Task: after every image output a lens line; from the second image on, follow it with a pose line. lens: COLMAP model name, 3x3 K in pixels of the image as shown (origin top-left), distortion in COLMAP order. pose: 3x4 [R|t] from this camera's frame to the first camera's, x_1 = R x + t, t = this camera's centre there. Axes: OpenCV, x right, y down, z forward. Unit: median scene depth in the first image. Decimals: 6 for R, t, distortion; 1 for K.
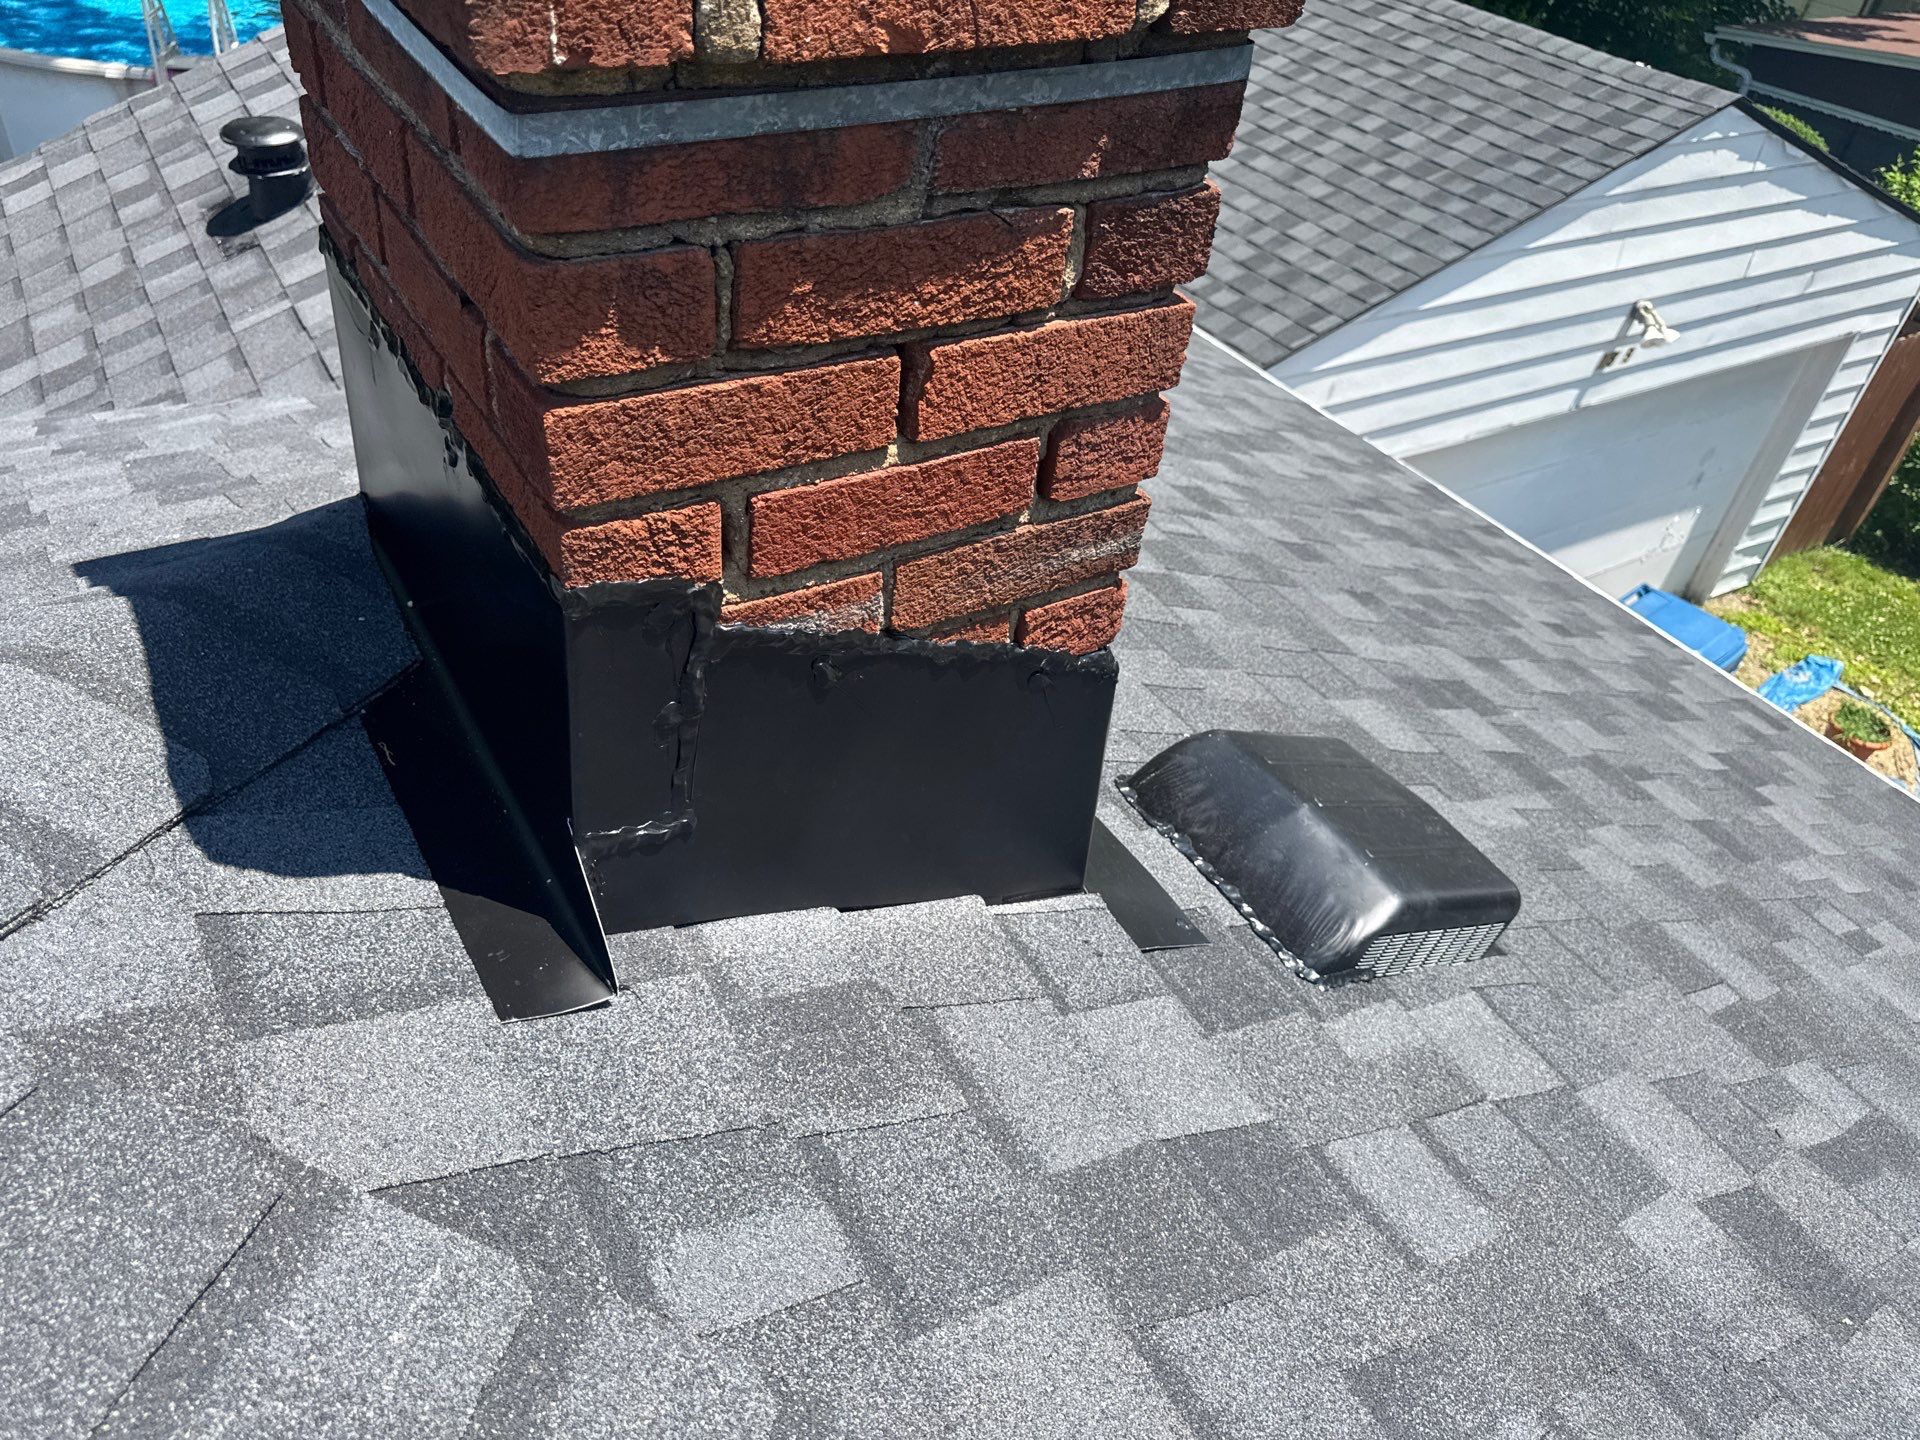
lens RADIAL K [[1376.7, 0, 891.4], [0, 1376.7, 715.4], [0, 0, 1]] dist [0.000803, -0.018922]
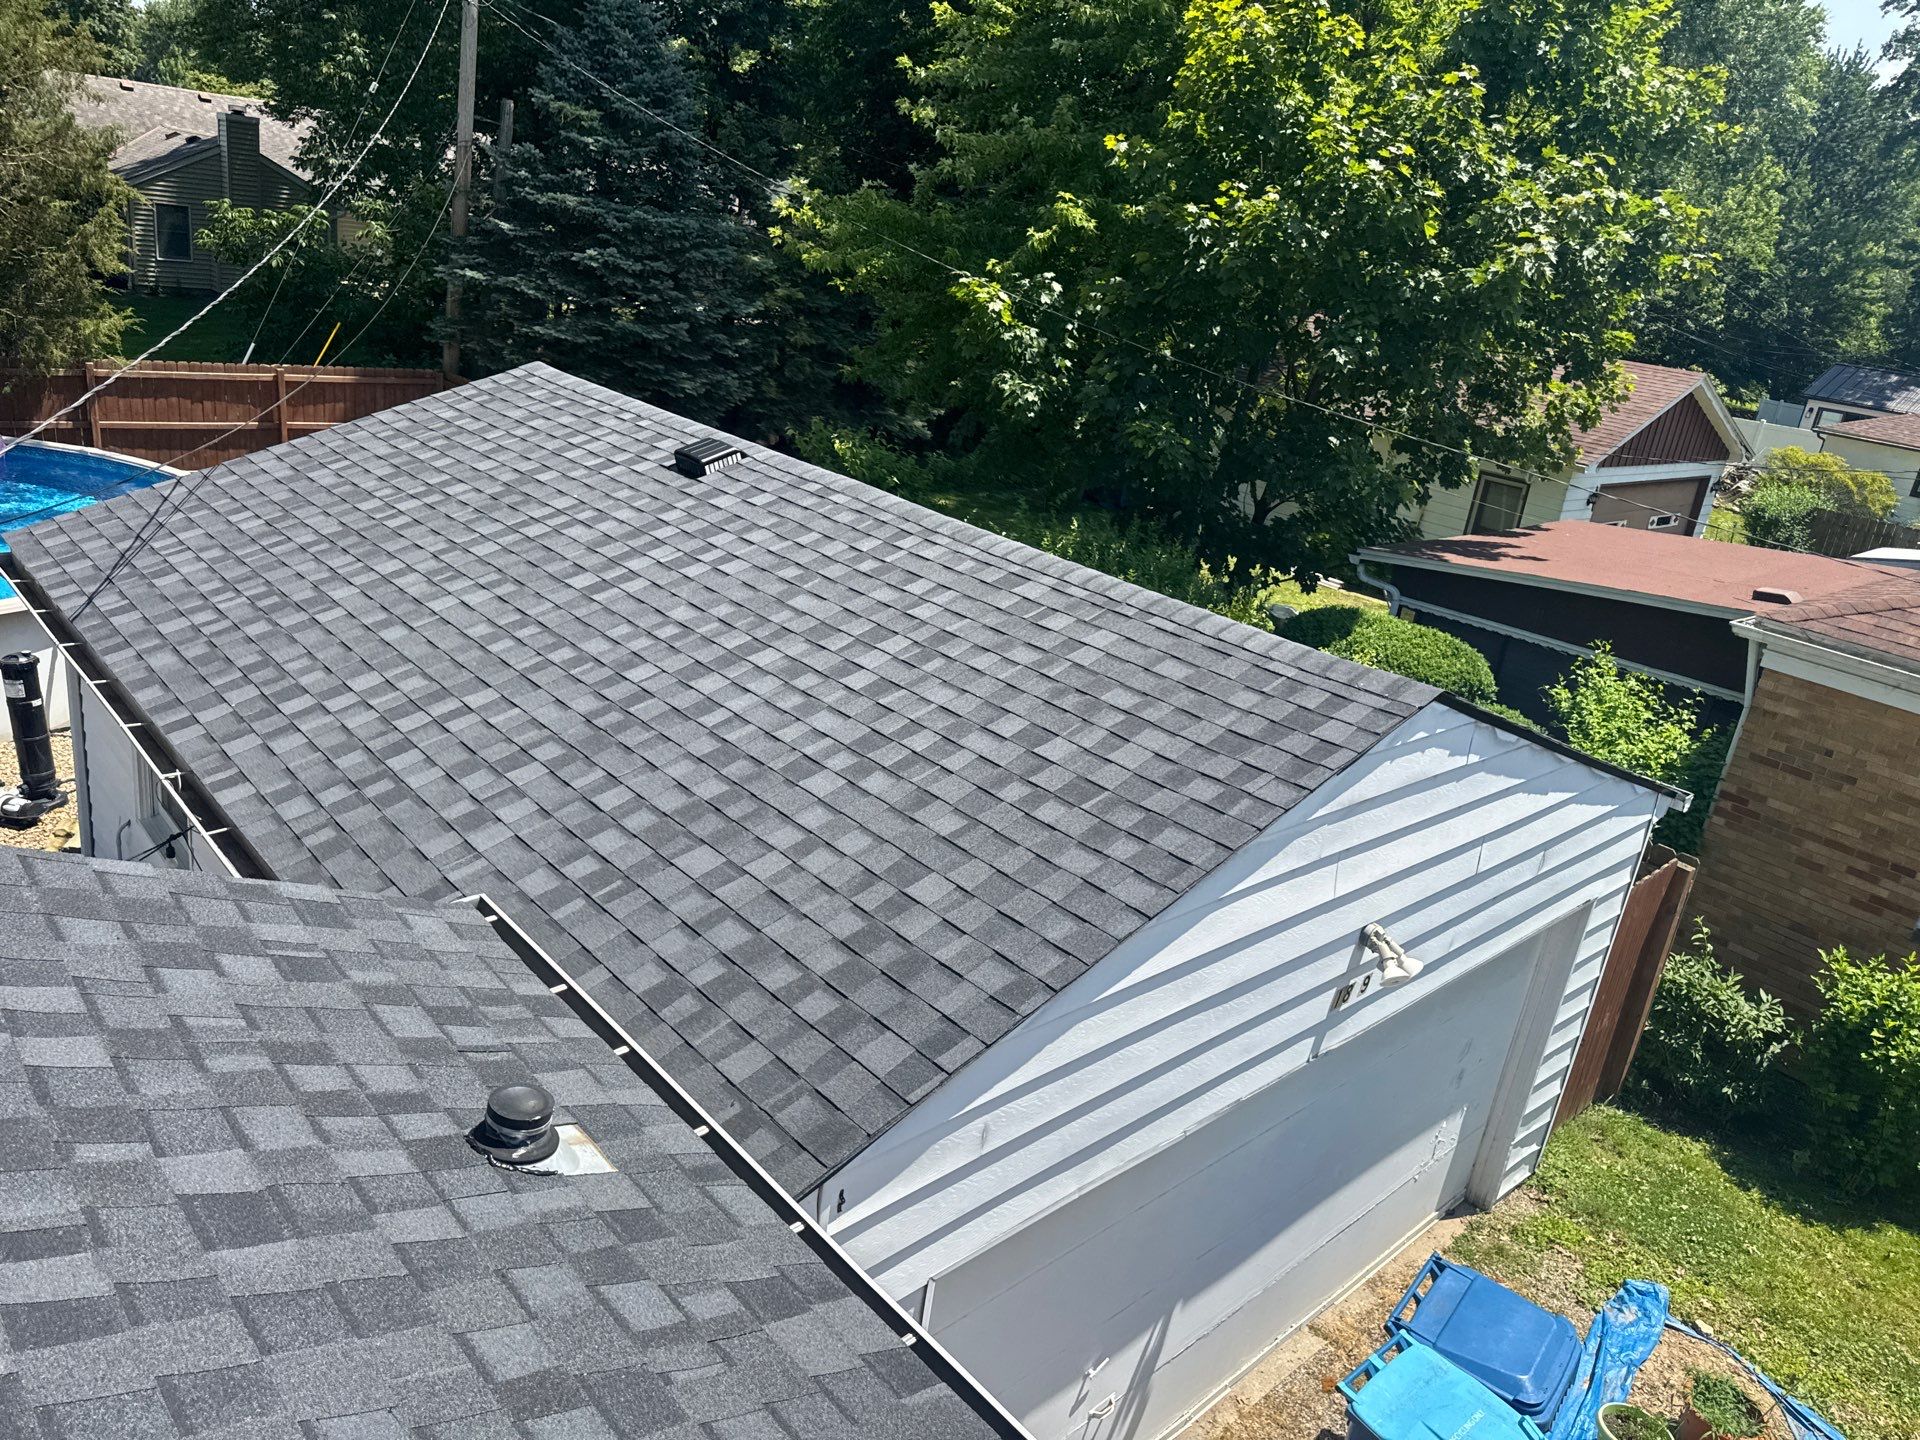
lens RADIAL K [[1289.6, 0, 960.0], [0, 1289.6, 720.0], [0, 0, 1]] dist [0.084683, -0.117451]
pose [[0.976026, -0.039788, 0.213987, 0.163696], [0.102514, 0.951307, -0.290698, -0.223048], [-0.192001, 0.305666, 0.932579, 0.316302]]
